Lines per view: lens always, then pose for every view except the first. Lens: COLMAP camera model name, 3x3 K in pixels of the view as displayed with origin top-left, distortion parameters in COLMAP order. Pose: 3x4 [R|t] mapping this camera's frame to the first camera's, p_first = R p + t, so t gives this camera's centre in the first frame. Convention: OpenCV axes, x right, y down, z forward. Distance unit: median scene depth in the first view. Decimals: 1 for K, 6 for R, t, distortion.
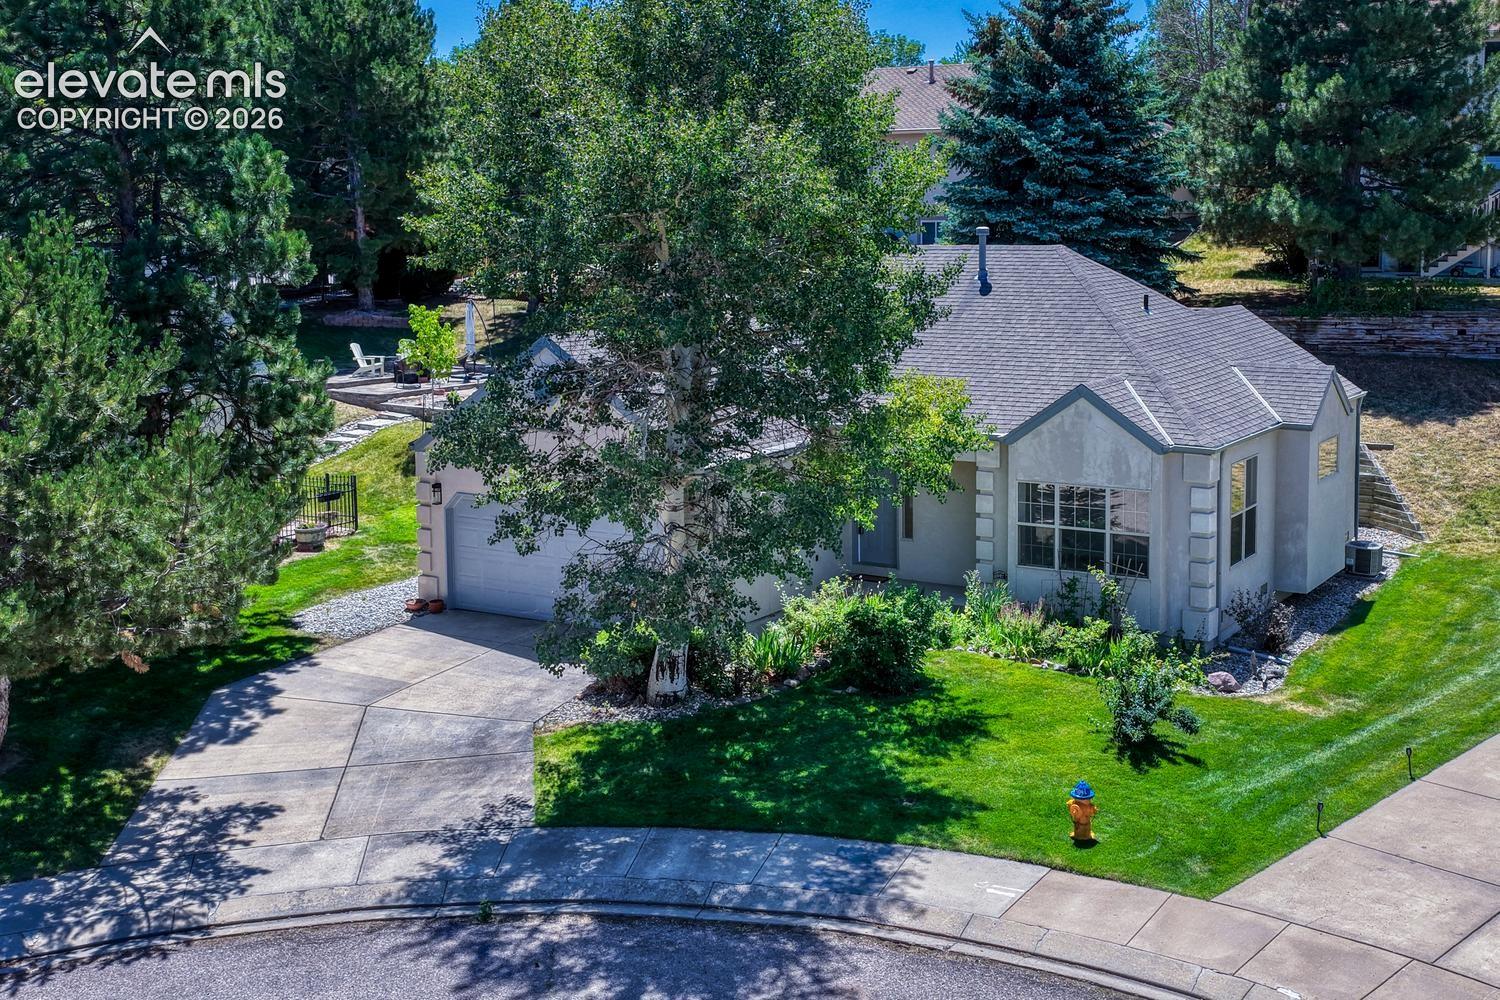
lens RADIAL K [[1610.4, 0, 878.5], [0, 1610.4, 360.4], [0, 0, 1]] dist [0.018329, -0.001076]
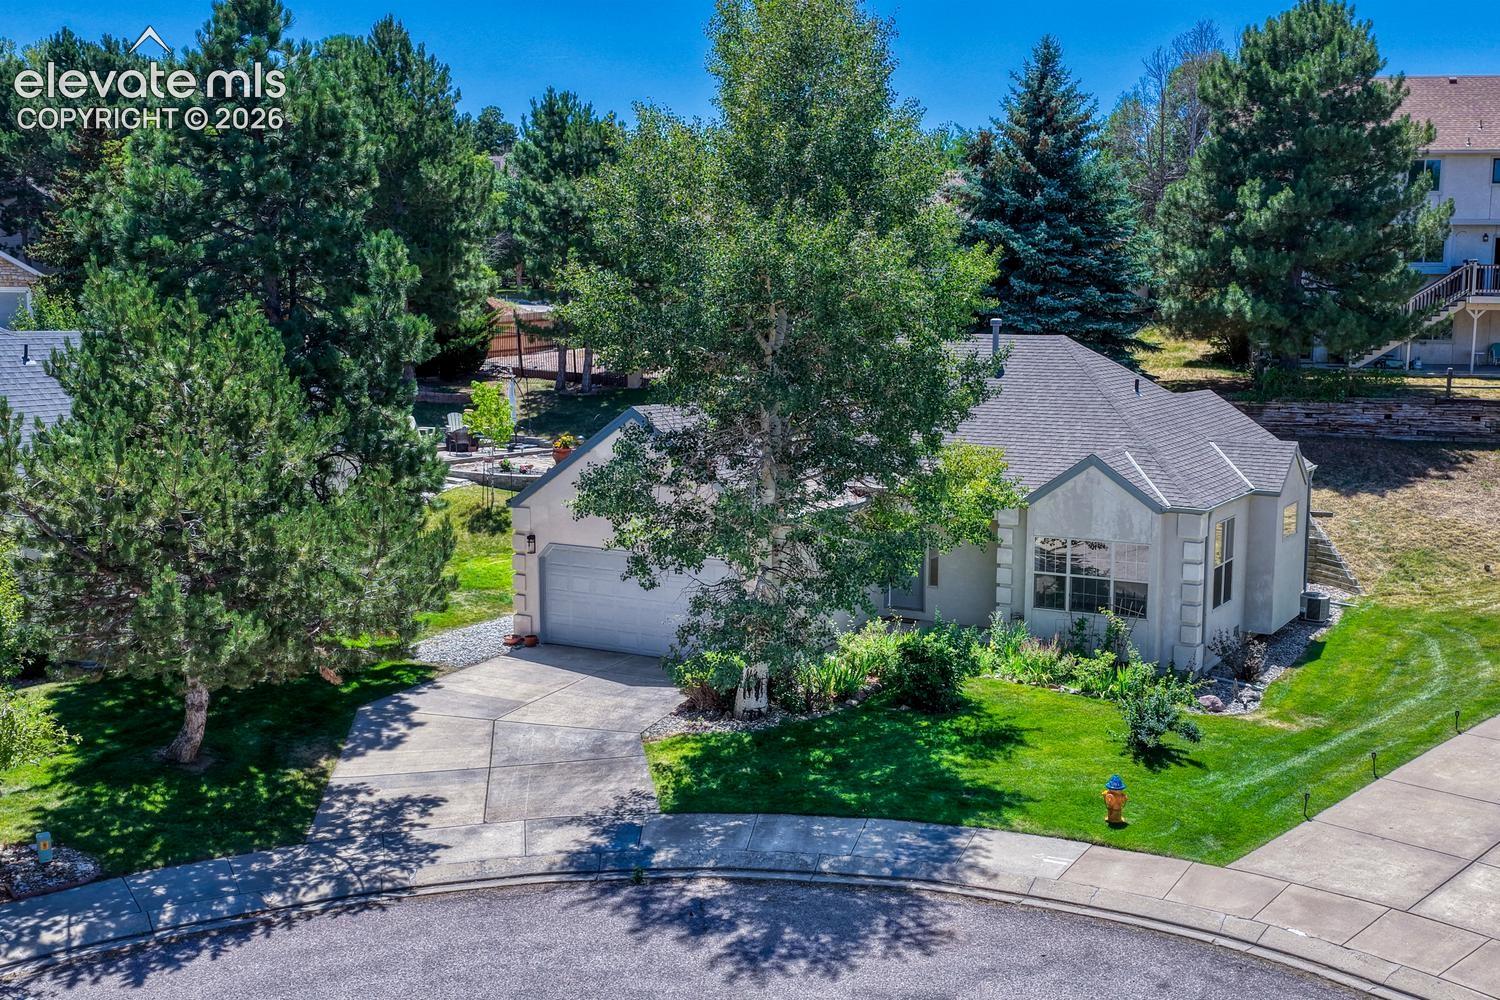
lens RADIAL K [[1489.8, 0, 875.2], [0, 1489.8, 505.7], [0, 0, 1]] dist [0.024240, -0.004009]
pose [[0.999217, 0.008587, 0.038624, -0.087839], [-0.010245, 0.999024, 0.042956, 0.008261], [-0.038217, -0.043318, 0.998330, -0.099381]]
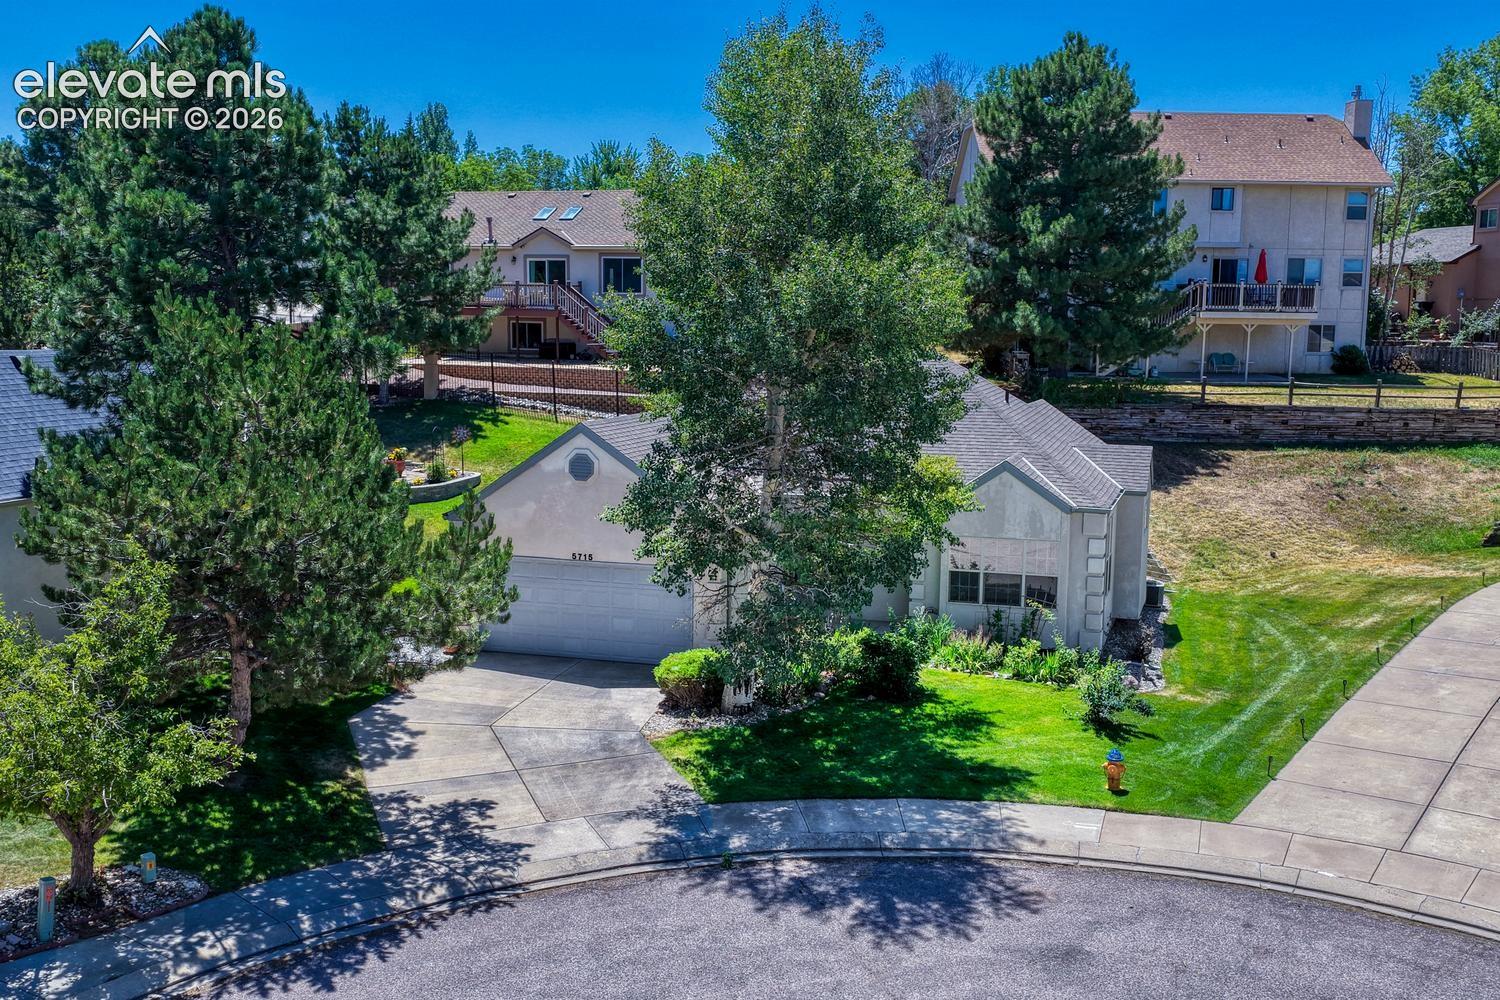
lens RADIAL K [[1454.0, 0, 750.0], [0, 1454.0, 500.0], [0, 0, 1]] dist [0.027986, -0.008245]
pose [[0.979112, -0.010898, 0.203032, -0.370173], [0.003311, 0.999285, 0.037673, 0.001583], [-0.203297, -0.036213, 0.978447, -0.124576]]
